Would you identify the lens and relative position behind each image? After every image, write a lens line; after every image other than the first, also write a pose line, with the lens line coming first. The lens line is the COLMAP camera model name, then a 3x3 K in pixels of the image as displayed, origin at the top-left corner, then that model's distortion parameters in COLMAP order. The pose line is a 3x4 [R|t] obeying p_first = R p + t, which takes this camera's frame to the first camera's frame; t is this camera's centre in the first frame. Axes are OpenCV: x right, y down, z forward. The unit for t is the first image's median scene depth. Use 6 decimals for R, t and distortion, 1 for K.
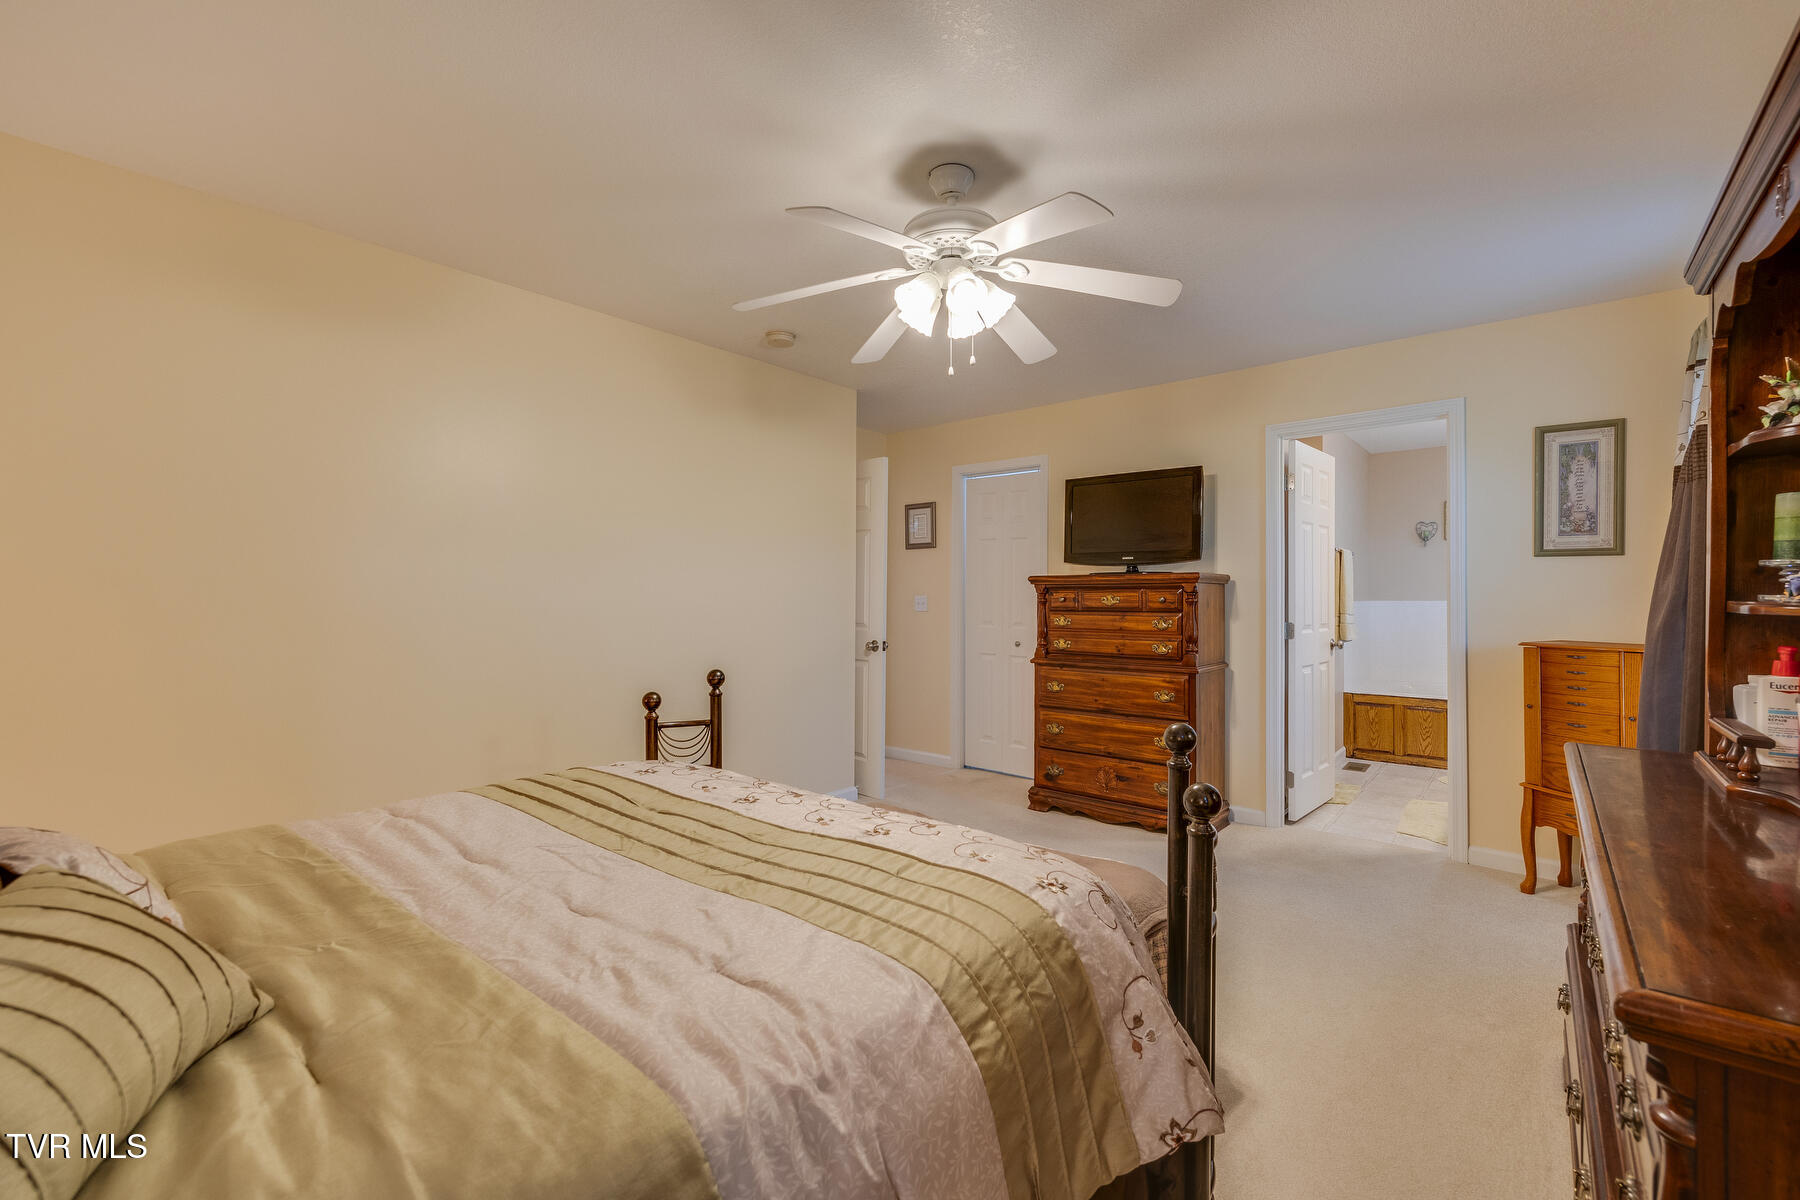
lens RADIAL K [[758.0, 0, 904.2], [0, 758.0, 582.4], [0, 0, 1]] dist [0.002617, 0.000387]
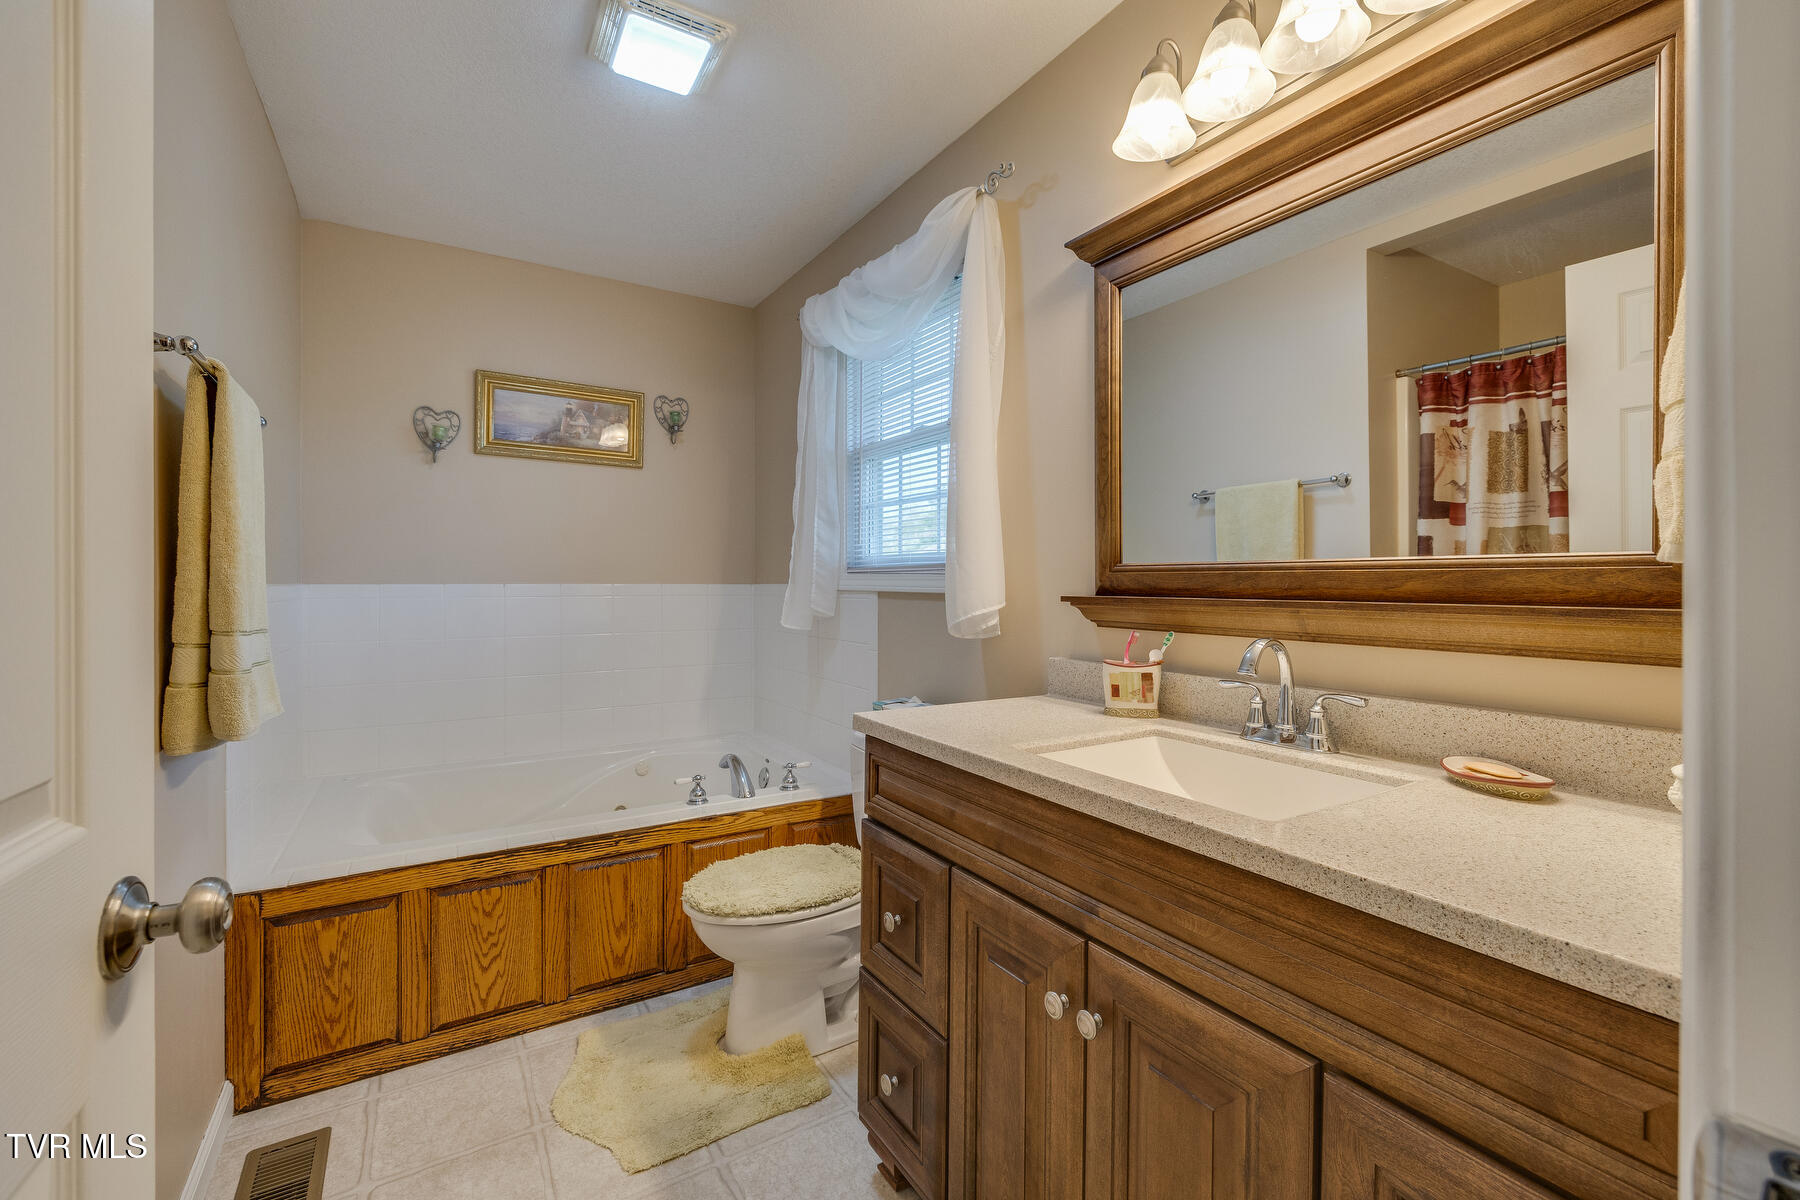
lens RADIAL K [[758.0, 0, 904.2], [0, 758.0, 582.4], [0, 0, 1]] dist [0.002617, 0.000387]
pose [[0.310210, -0.011740, 0.950596, 0.390219], [-0.007642, 0.999861, 0.014842, 0.016120], [-0.950637, -0.011868, 0.310077, 0.673869]]
